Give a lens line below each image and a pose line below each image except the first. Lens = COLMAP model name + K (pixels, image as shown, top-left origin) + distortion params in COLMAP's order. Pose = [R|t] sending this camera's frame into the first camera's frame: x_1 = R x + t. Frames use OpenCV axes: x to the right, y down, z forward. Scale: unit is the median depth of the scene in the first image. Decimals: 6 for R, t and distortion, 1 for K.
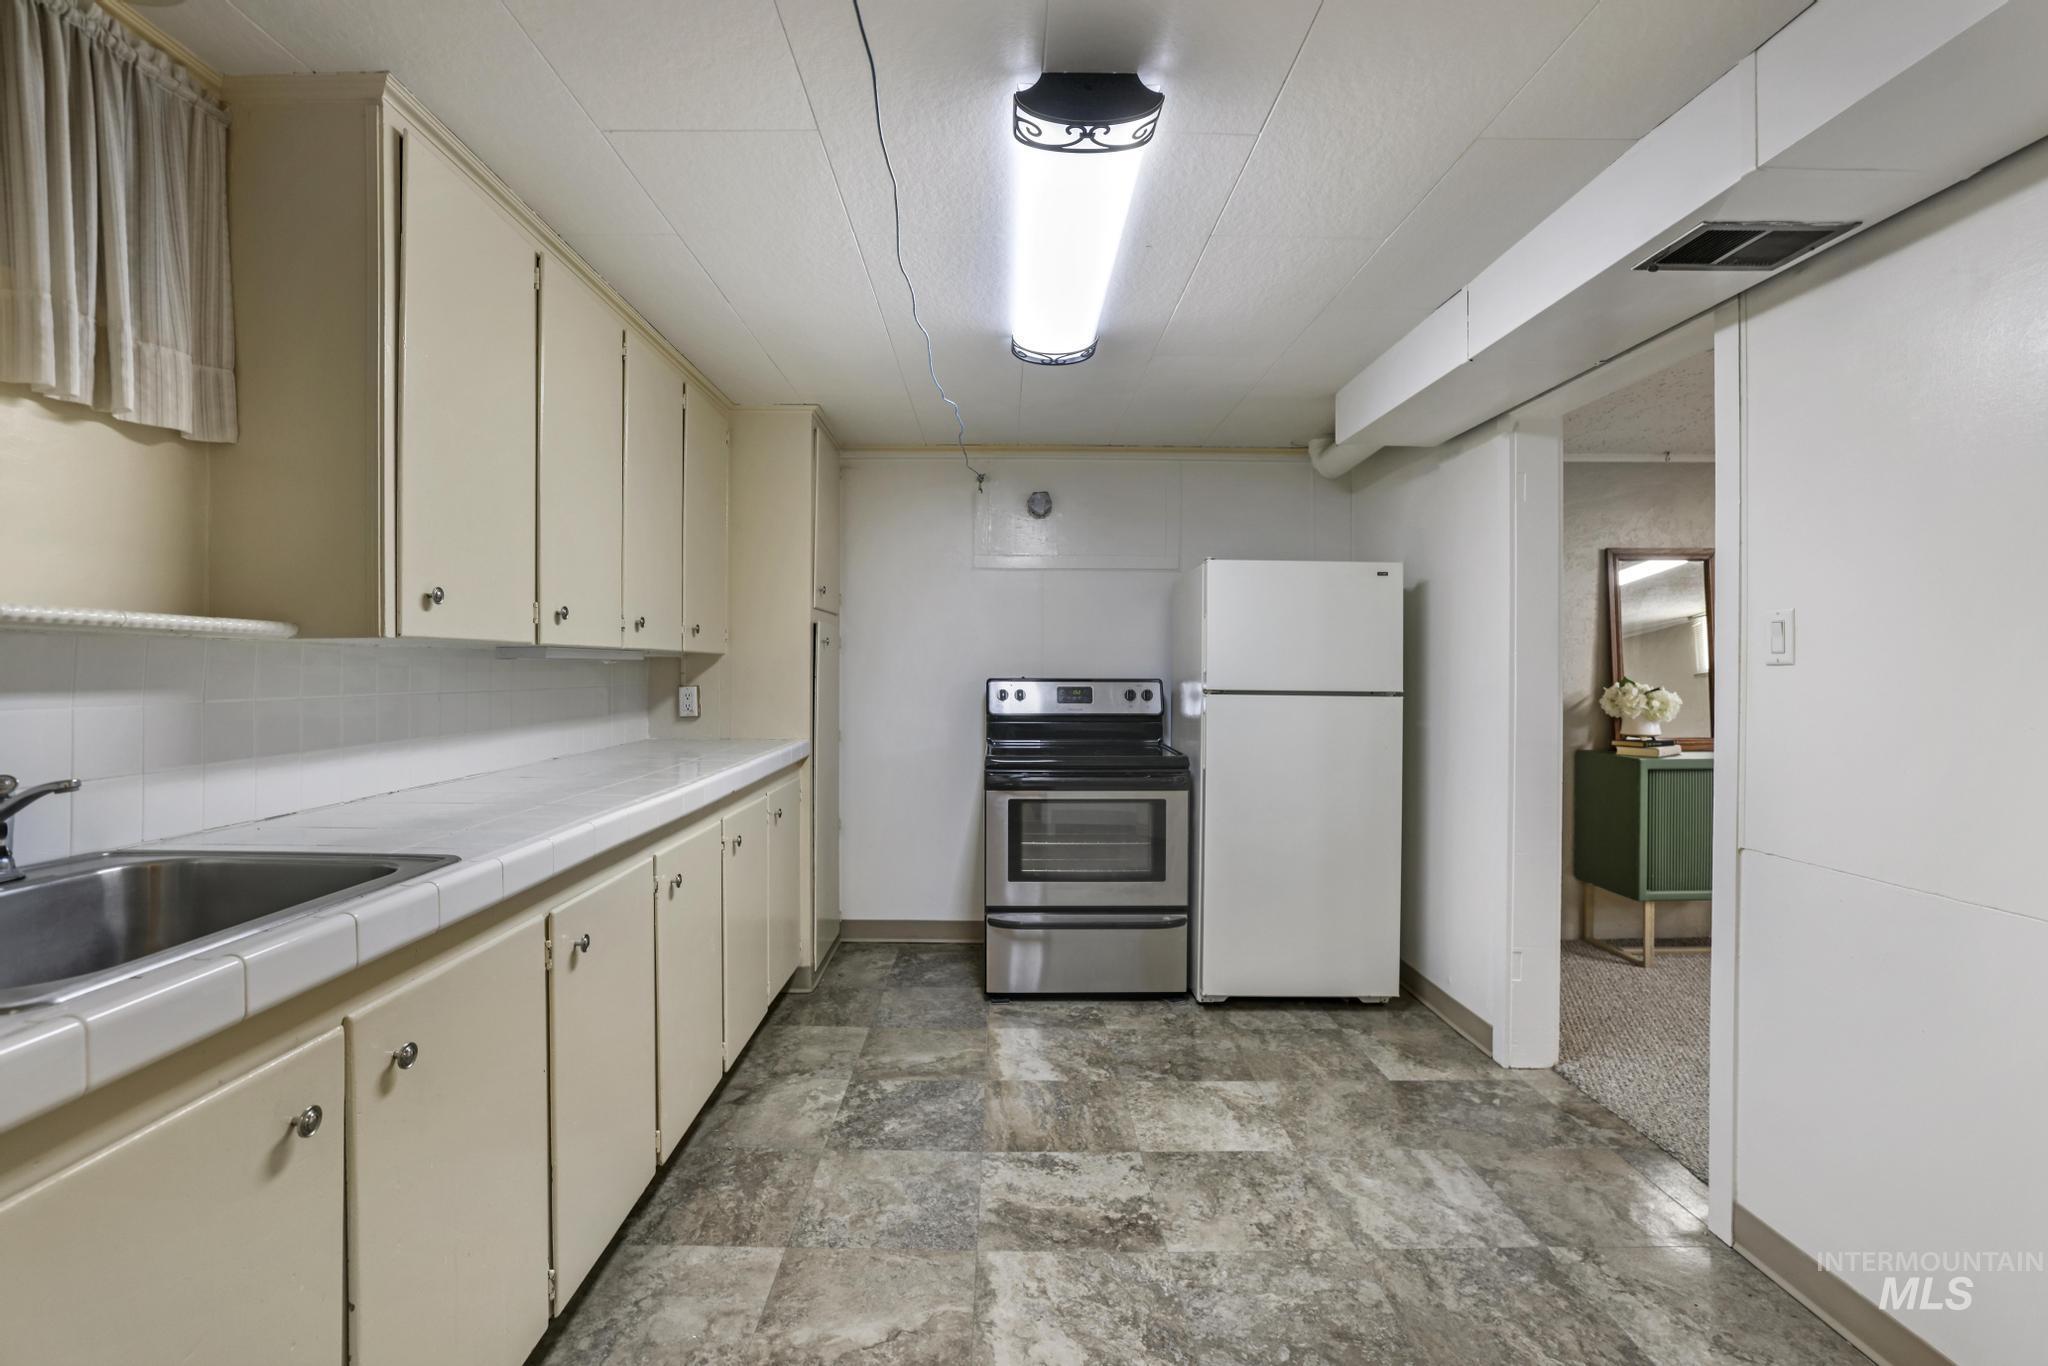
lens RADIAL K [[912.6, 0, 1020.4], [0, 912.6, 672.3], [0, 0, 1]] dist [-0.036994, 0.012635]
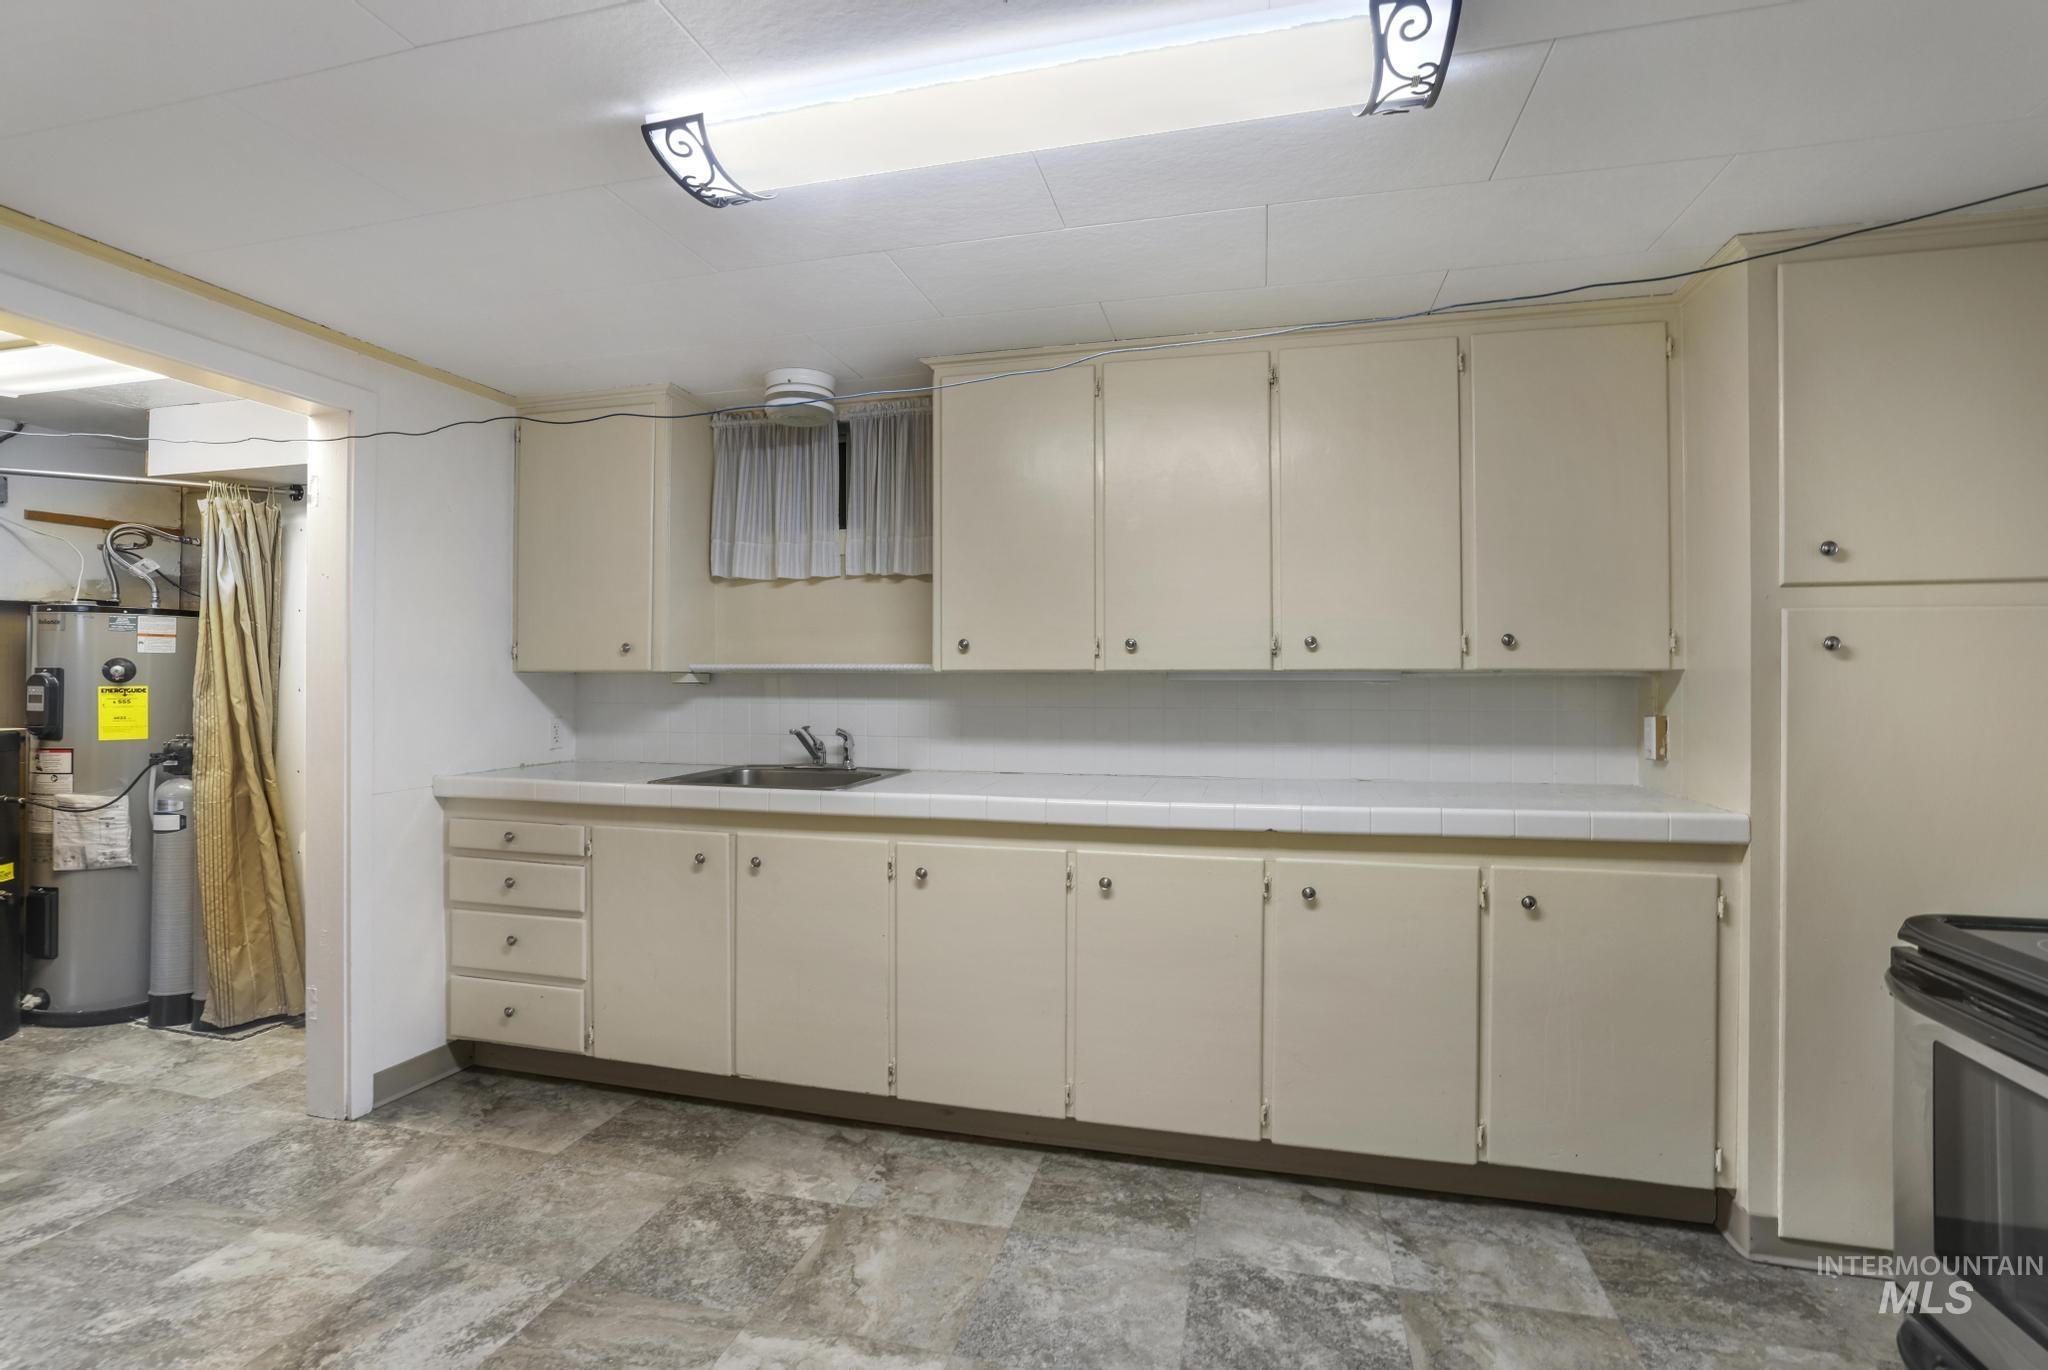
lens RADIAL K [[912.6, 0, 1020.4], [0, 912.6, 674.3], [0, 0, 1]] dist [-0.036994, 0.012635]
pose [[-0.236733, -0.002084, -0.971572, 0.621787], [-0.005775, 0.999983, -0.000738, -0.020612], [0.971557, 0.005436, -0.236741, 0.995515]]
